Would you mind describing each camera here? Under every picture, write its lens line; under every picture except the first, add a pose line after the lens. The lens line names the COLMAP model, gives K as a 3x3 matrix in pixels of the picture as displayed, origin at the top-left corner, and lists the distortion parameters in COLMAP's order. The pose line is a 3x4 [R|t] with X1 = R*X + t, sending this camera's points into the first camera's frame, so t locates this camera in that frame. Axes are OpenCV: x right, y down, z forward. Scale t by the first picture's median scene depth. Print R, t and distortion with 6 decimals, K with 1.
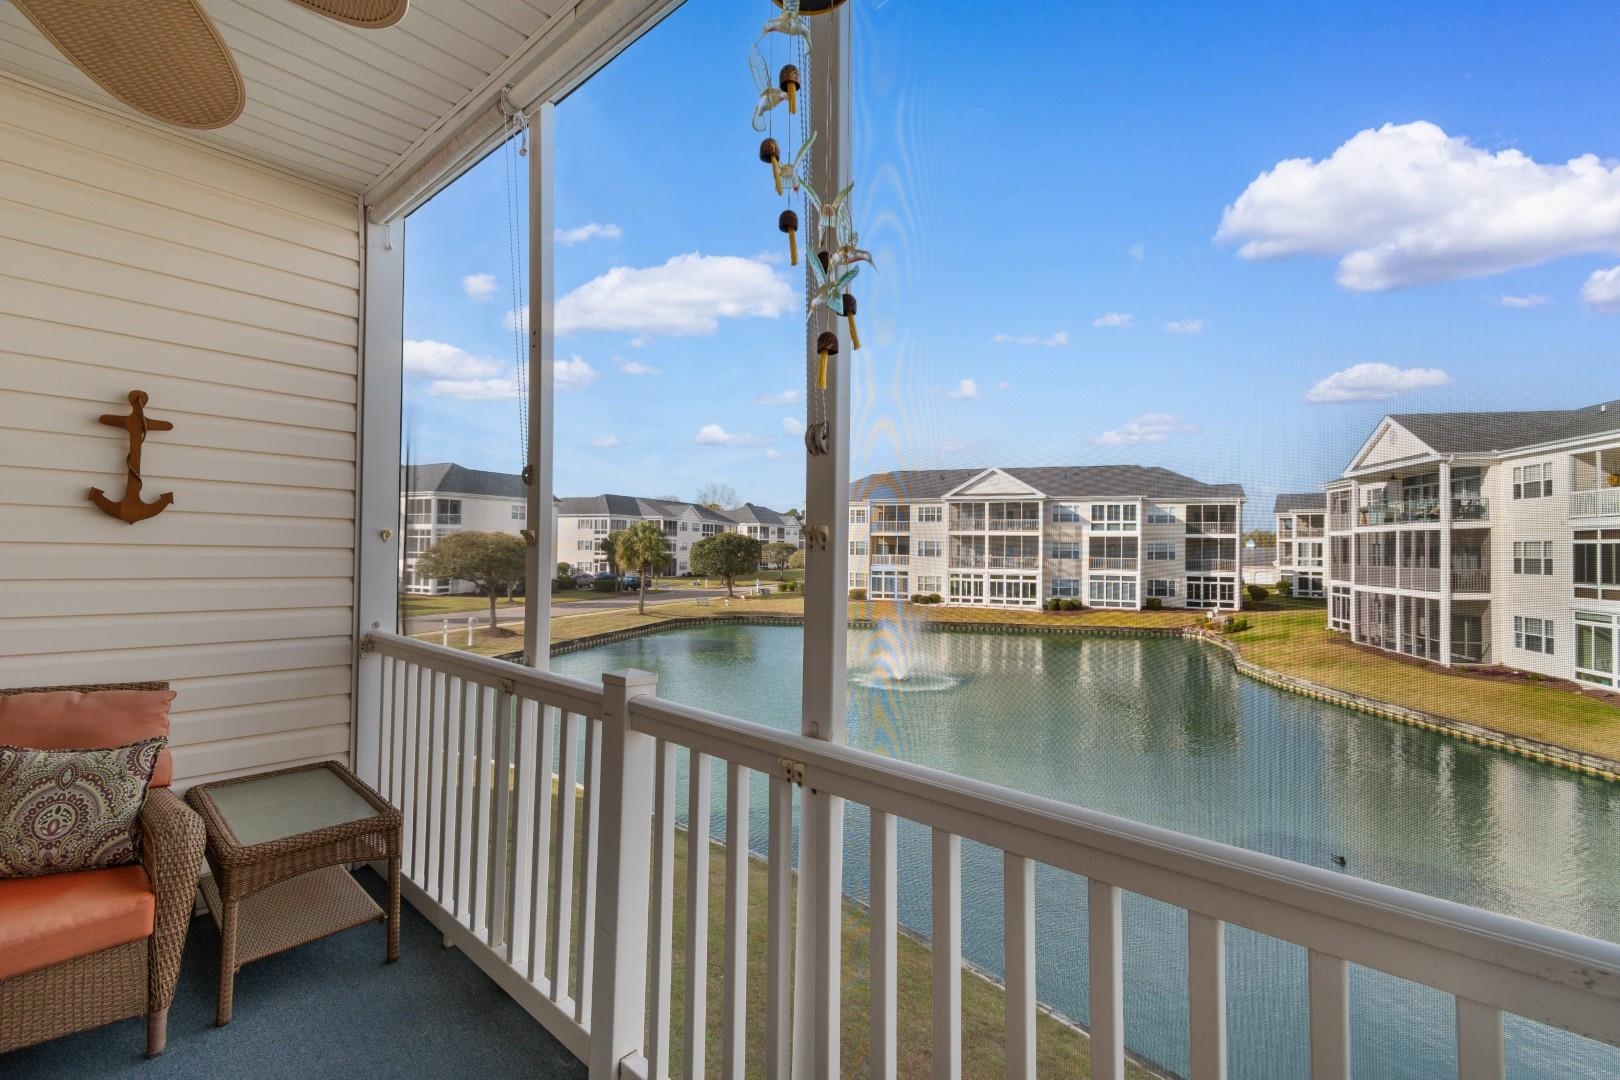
lens RADIAL K [[712.7, 0, 810.0], [0, 712.7, 540.0], [0, 0, 1]] dist [0.000246, 0.000107]
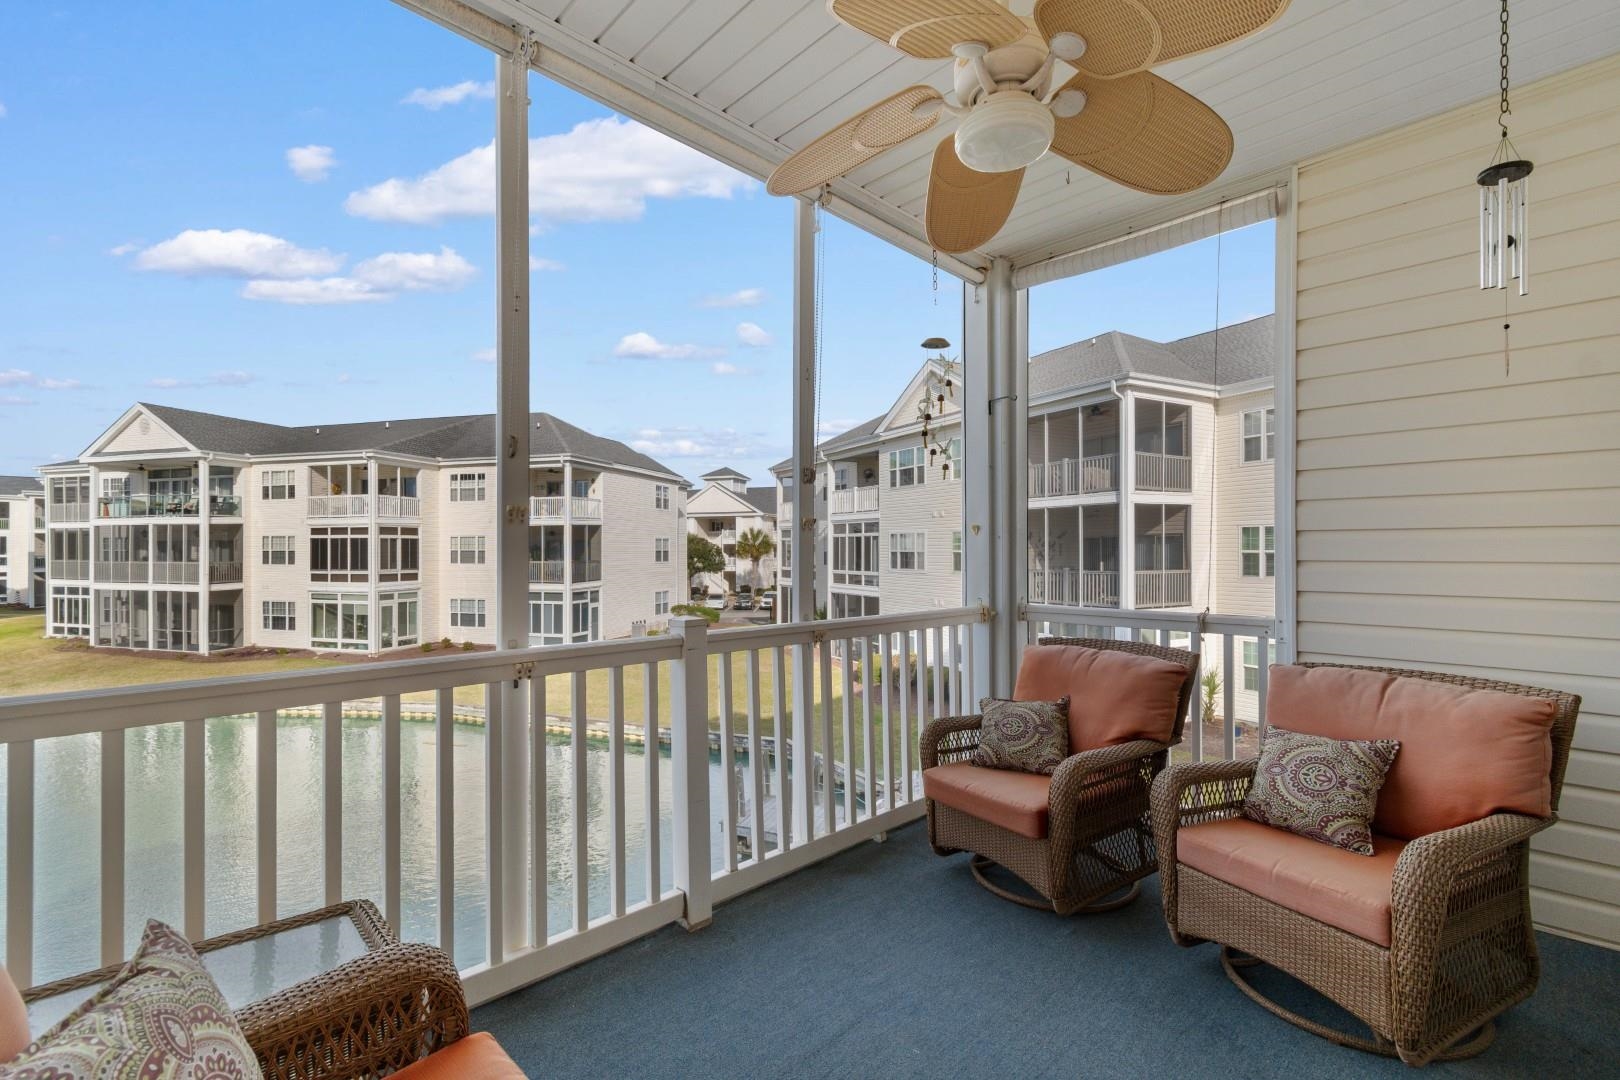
lens RADIAL K [[716.0, 0, 812.2], [0, 716.0, 547.5], [0, 0, 1]] dist [0.002831, -0.000026]
pose [[0.071024, -0.007498, 0.997446, -0.078909], [-0.009599, 0.999920, 0.008200, 0.001891], [-0.997428, -0.010157, 0.070946, 0.032743]]
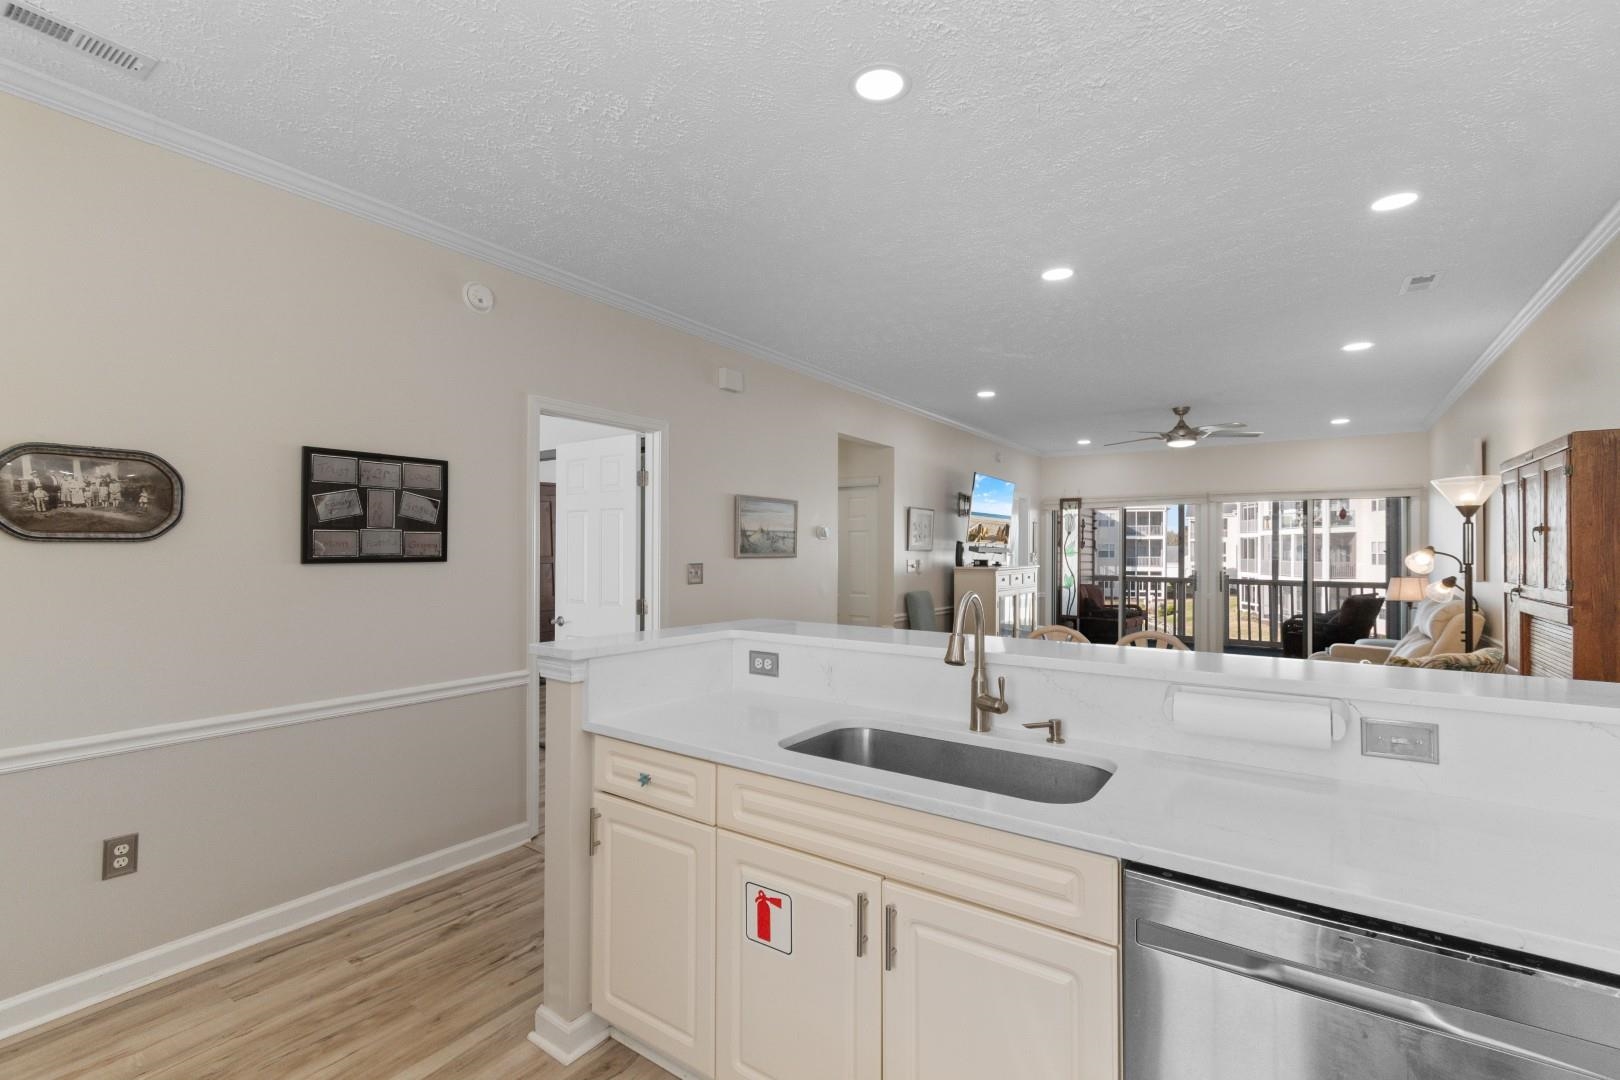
lens RADIAL K [[716.0, 0, 812.2], [0, 716.0, 547.5], [0, 0, 1]] dist [0.002831, -0.000026]
pose [[0.993365, -0.006603, 0.114815, -0.203638], [0.005486, 0.999935, 0.010041, -0.005432], [-0.114873, -0.009344, 0.993336, -0.209527]]
